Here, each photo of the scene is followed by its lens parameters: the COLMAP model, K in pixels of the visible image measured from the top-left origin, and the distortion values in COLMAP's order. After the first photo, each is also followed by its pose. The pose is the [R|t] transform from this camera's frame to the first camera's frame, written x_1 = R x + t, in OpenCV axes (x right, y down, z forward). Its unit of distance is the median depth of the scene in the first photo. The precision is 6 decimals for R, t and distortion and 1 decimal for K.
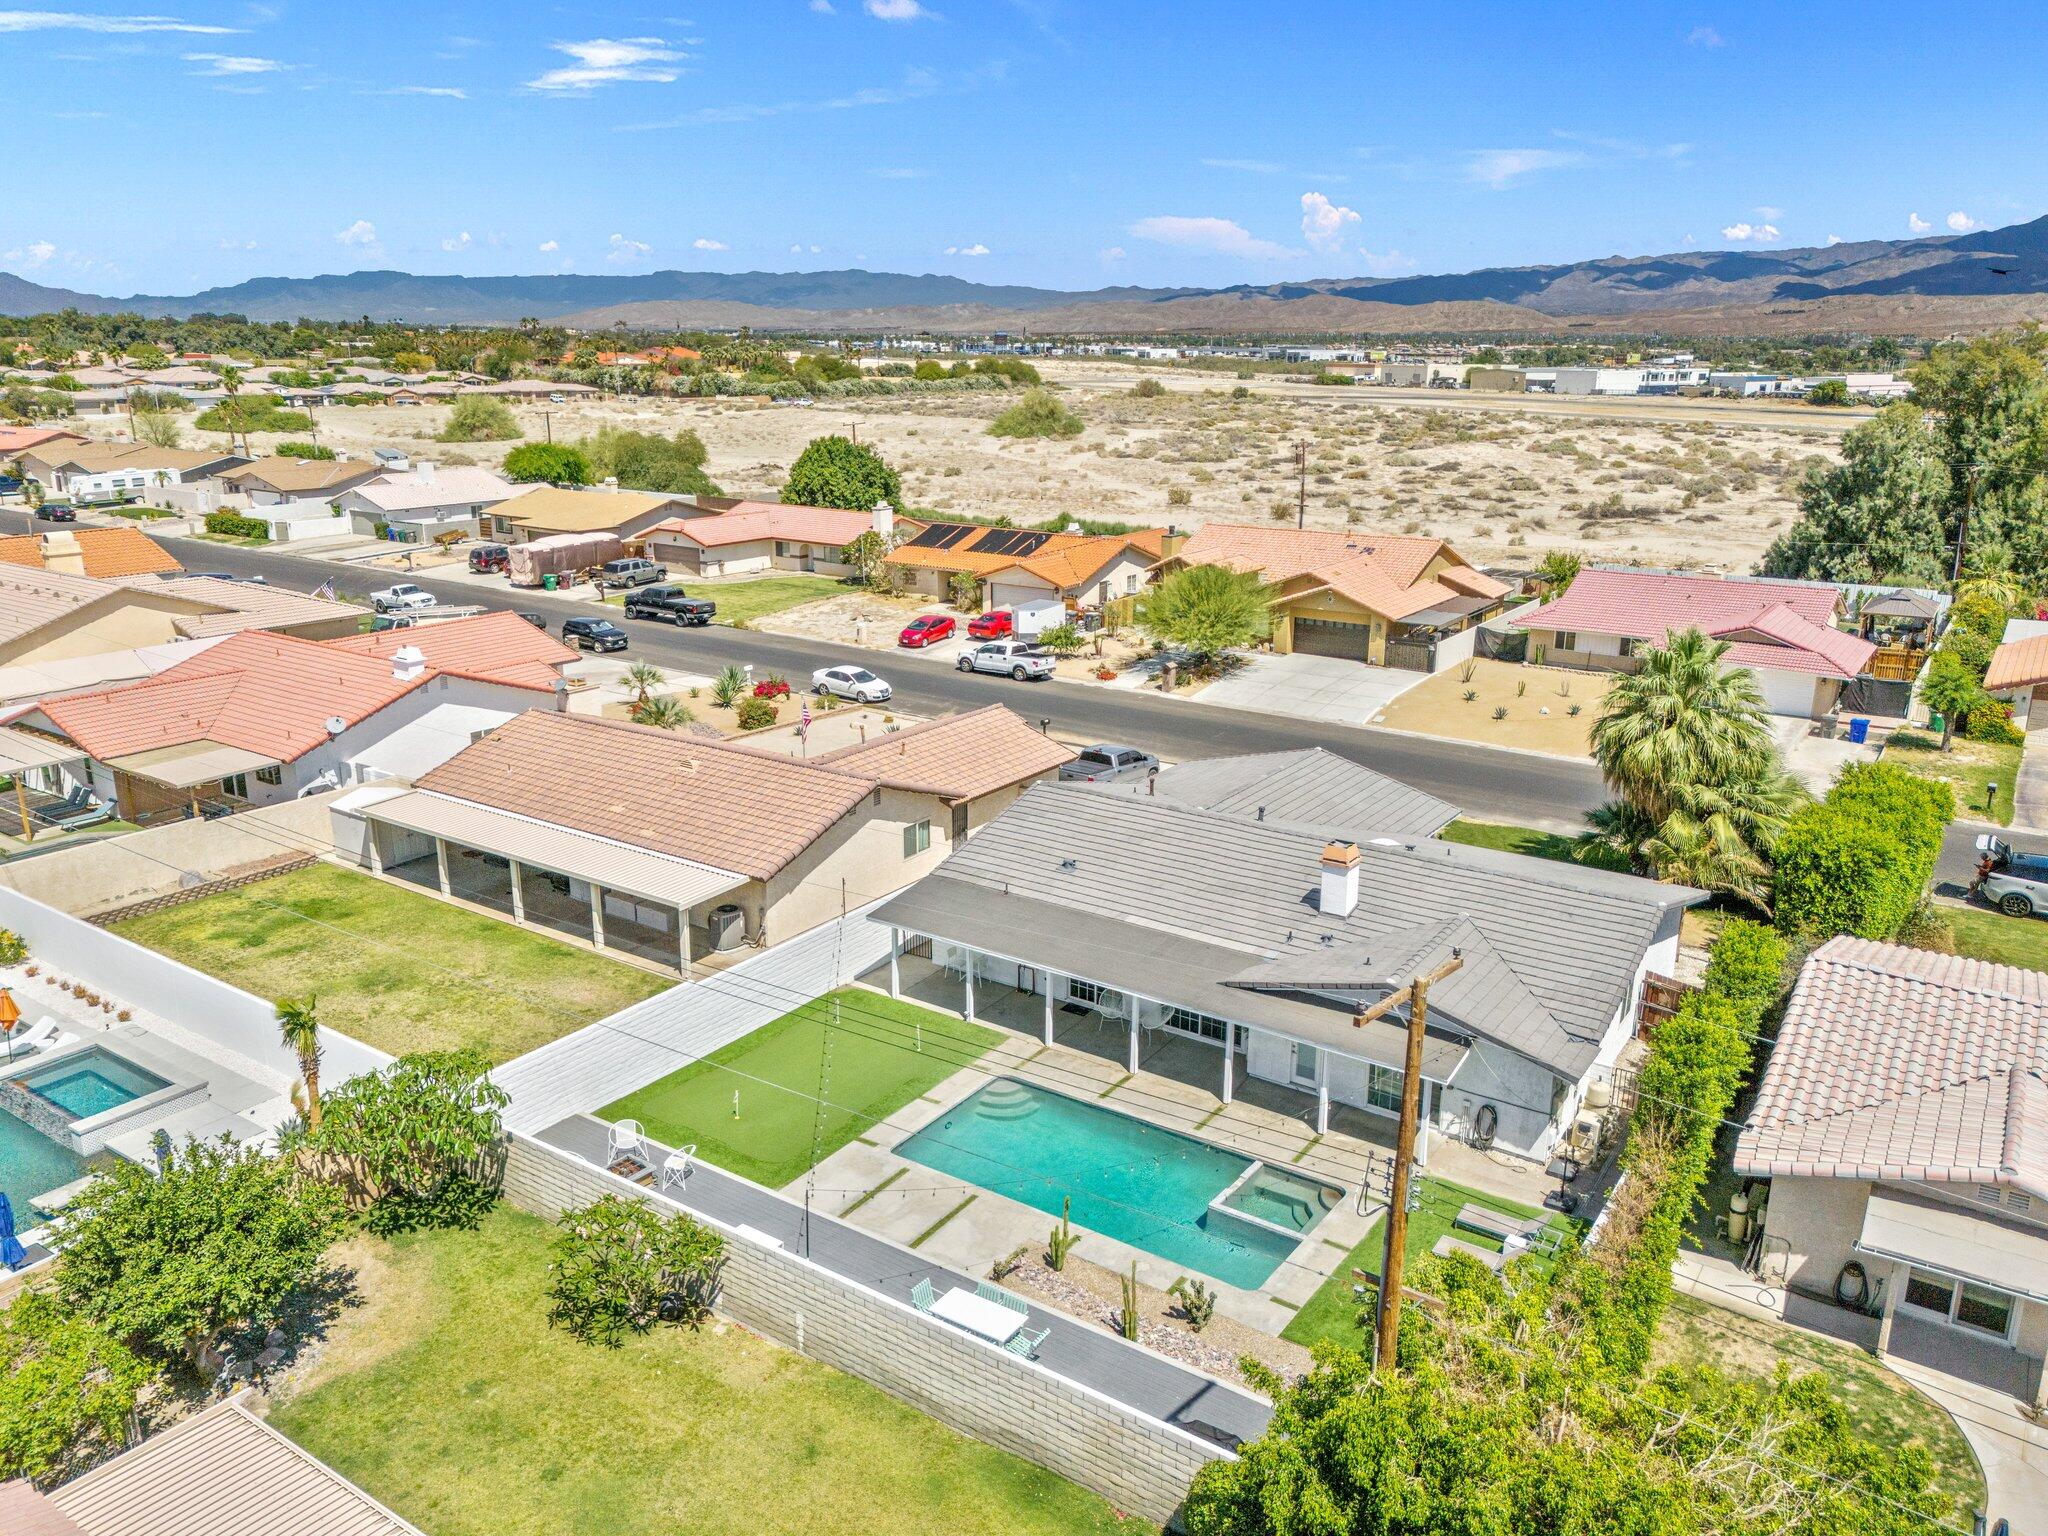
lens RADIAL K [[1534.1, 0, 1025.0], [0, 1534.1, 769.3], [0, 0, 1]] dist [0.052167, -0.026729]
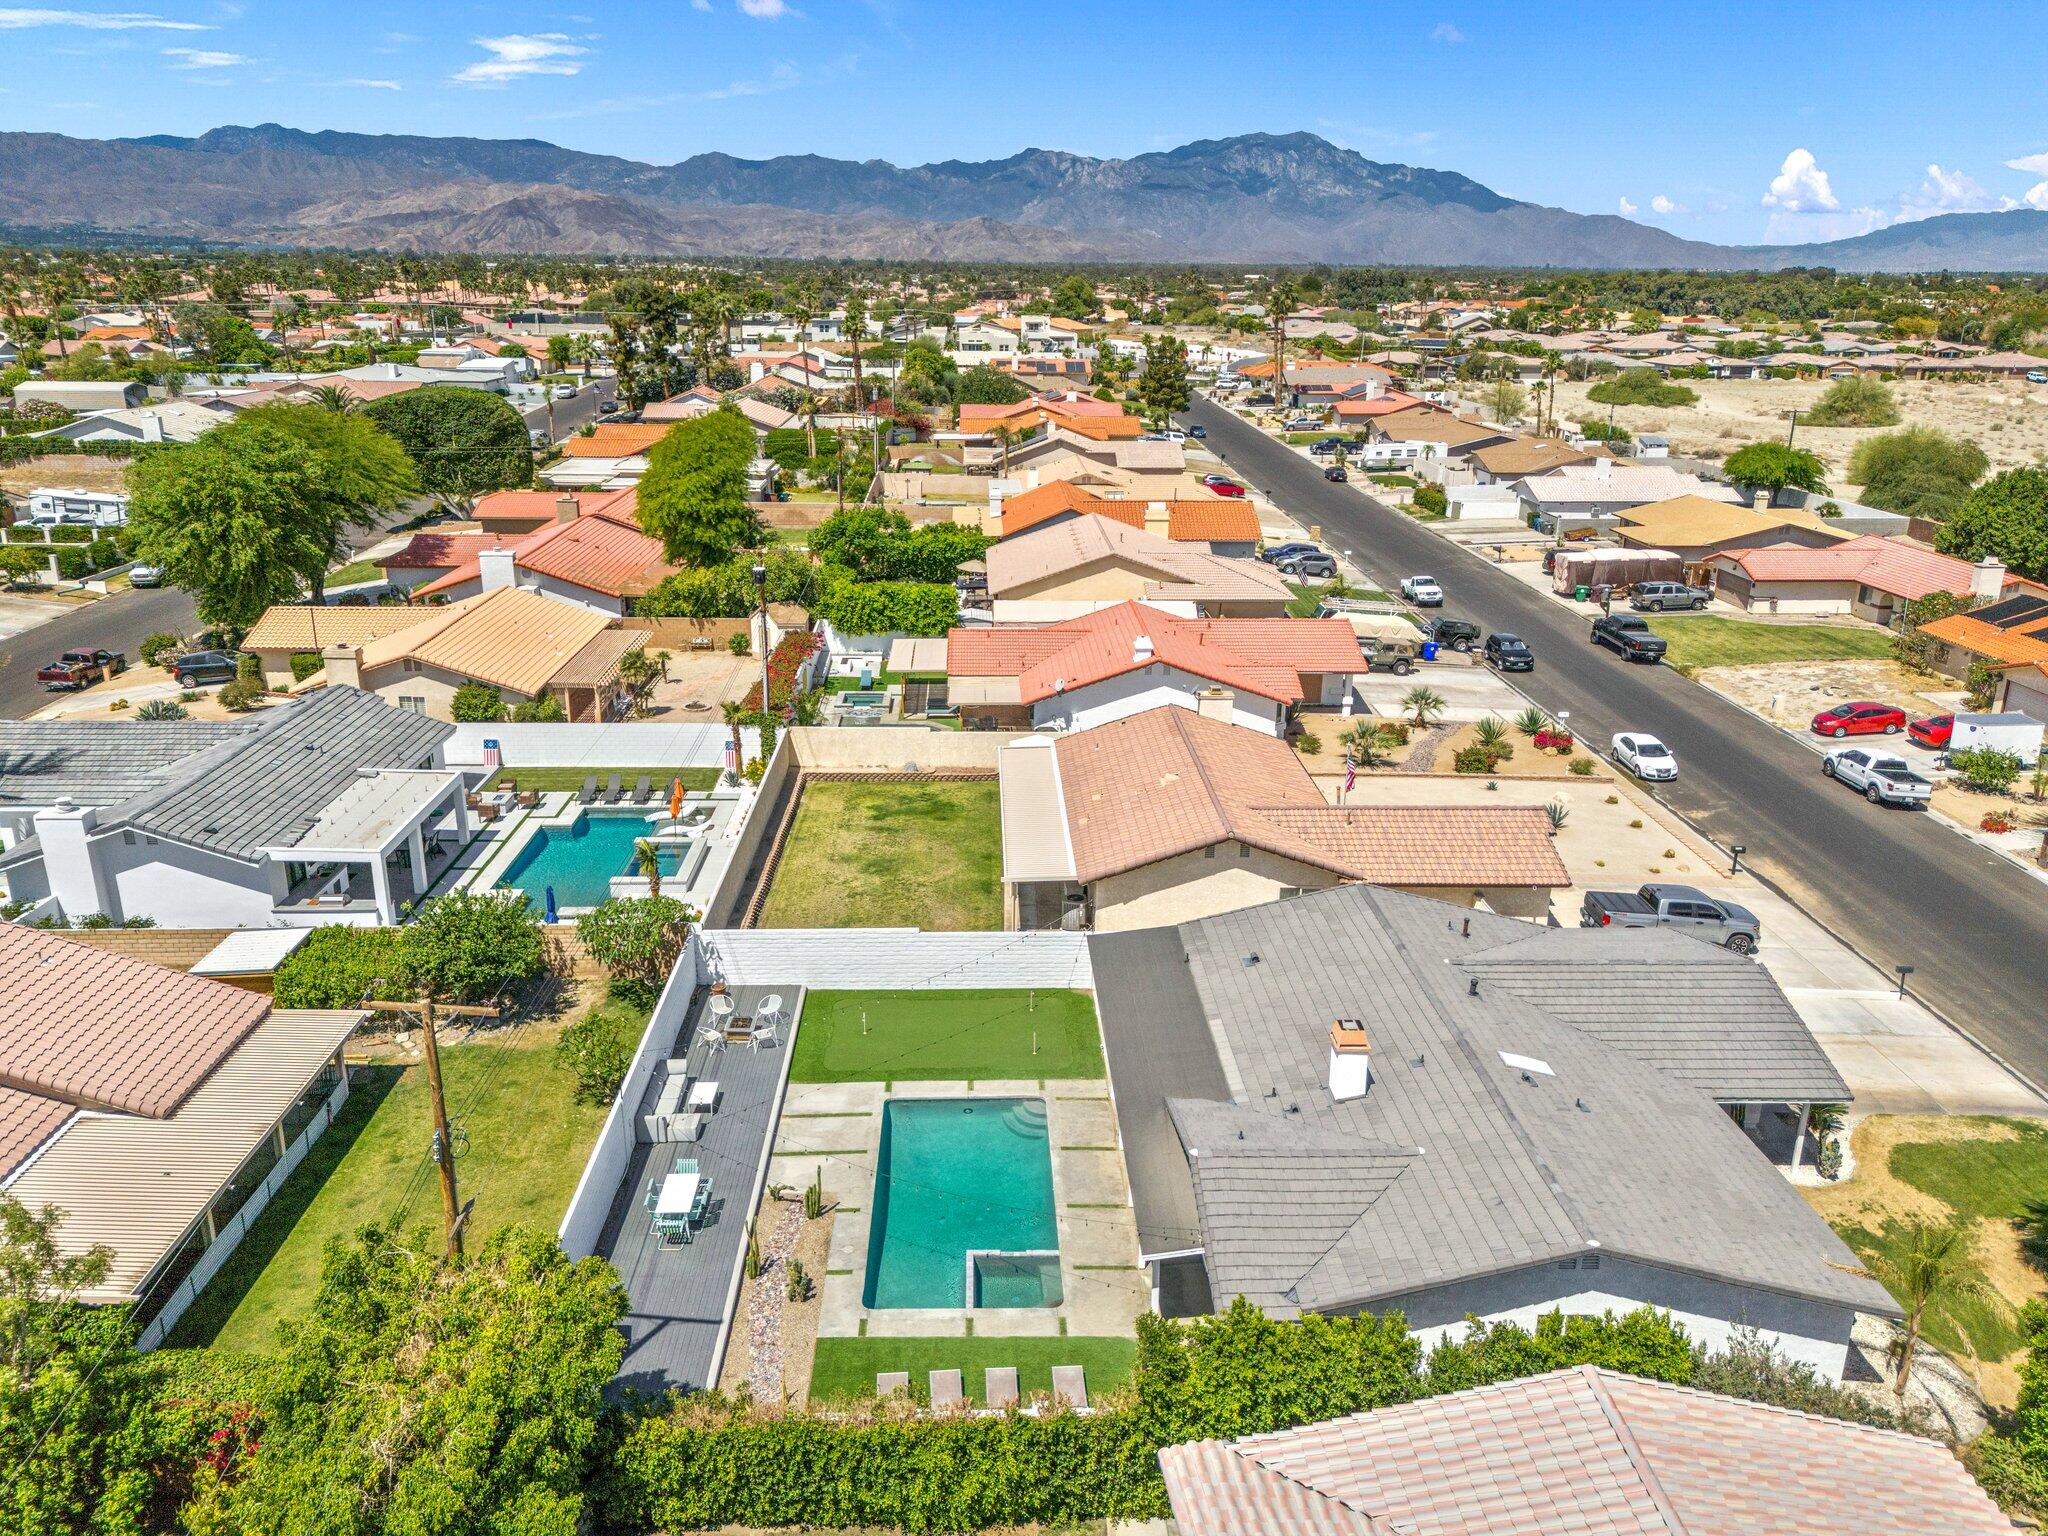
lens RADIAL K [[1534.1, 0, 1026.7], [0, 1534.1, 770.0], [0, 0, 1]] dist [0.052167, -0.026729]
pose [[0.589543, 0.249518, -0.768231, 0.287477], [-0.224438, 0.964241, 0.140947, -0.070236], [0.775929, 0.089325, 0.624463, 0.091380]]
